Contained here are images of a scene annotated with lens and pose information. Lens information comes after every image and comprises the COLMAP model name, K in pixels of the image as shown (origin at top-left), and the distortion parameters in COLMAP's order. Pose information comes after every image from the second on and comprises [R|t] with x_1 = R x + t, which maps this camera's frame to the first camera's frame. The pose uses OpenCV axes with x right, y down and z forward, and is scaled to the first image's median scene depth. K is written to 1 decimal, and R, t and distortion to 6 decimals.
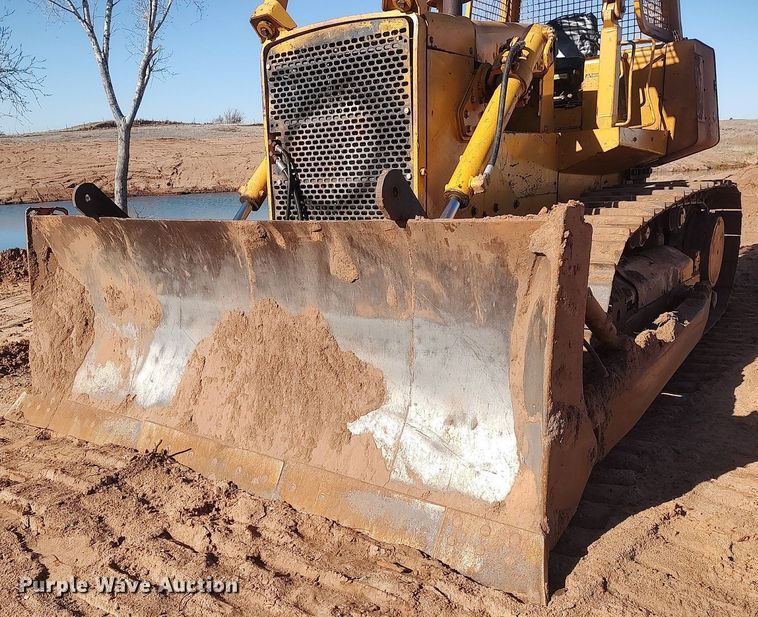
lens RADIAL K [[695.3, 0, 337.6], [0, 695.3, 370.8], [0, 0, 1]] dist [0.065688, -0.082904]
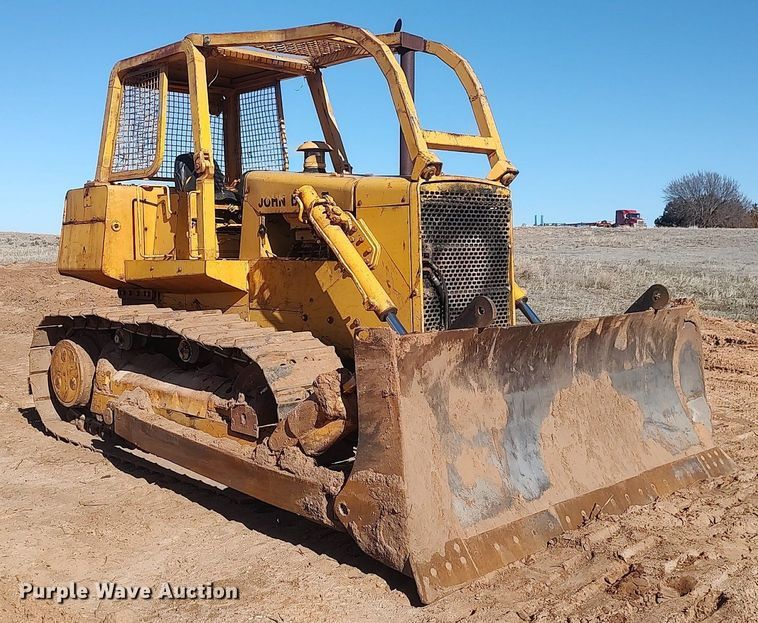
lens RADIAL K [[880.5, 0, 365.8], [0, 880.5, 286.9], [0, 0, 1]] dist [0.067162, -0.021307]
pose [[0.138874, 0.000144, 0.990310, -1.717497], [0.273083, 0.961222, -0.038435, -0.288322], [-0.951914, 0.275774, 0.133450, 1.024170]]
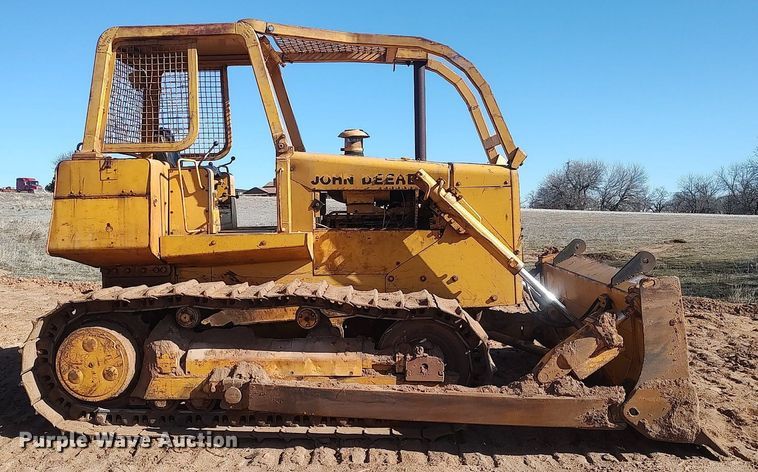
lens RADIAL K [[691.0, 0, 377.2], [0, 691.0, 226.3], [0, 0, 1]] dist [0.031484, -0.004204]
pose [[-0.582693, 0.026247, 0.812269, -1.291037], [0.263980, 0.951395, 0.158627, -0.733862], [-0.768625, 0.306853, -0.561299, 2.349343]]
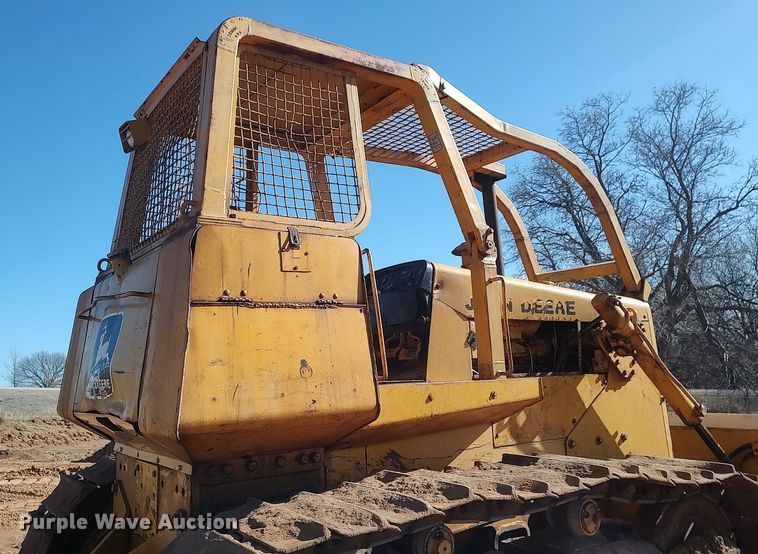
lens RADIAL K [[616.5, 0, 340.7], [0, 616.5, 237.4], [0, 0, 1]] dist [0.009328, -0.016008]
pose [[-0.938810, 0.148689, 0.310690, 0.066275], [0.166510, 0.985537, 0.031486, -0.796494], [-0.301515, 0.081292, -0.949990, 2.543603]]
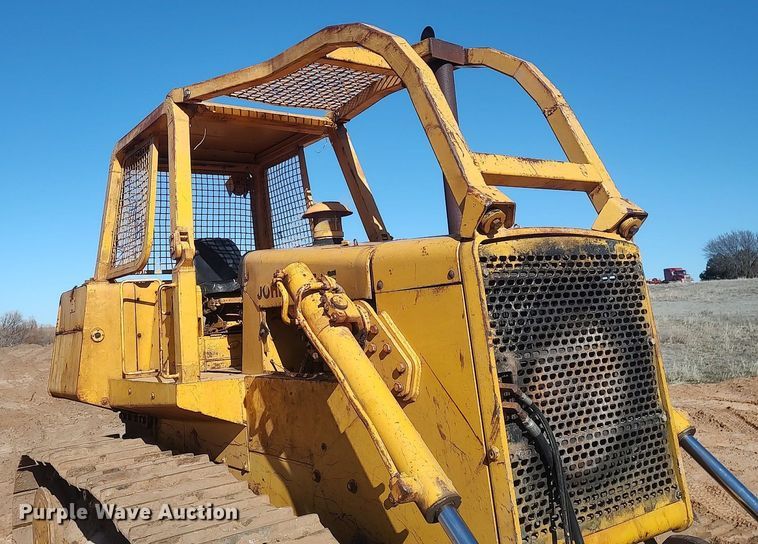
lens RADIAL K [[671.5, 0, 311.3], [0, 671.5, 187.1], [0, 0, 1]] dist [0.075502, -0.122316]
pose [[0.336076, 0.207304, 0.918737, -0.807159], [0.311247, 0.896225, -0.316079, -0.391964], [-0.888920, 0.392181, 0.236677, 1.058699]]
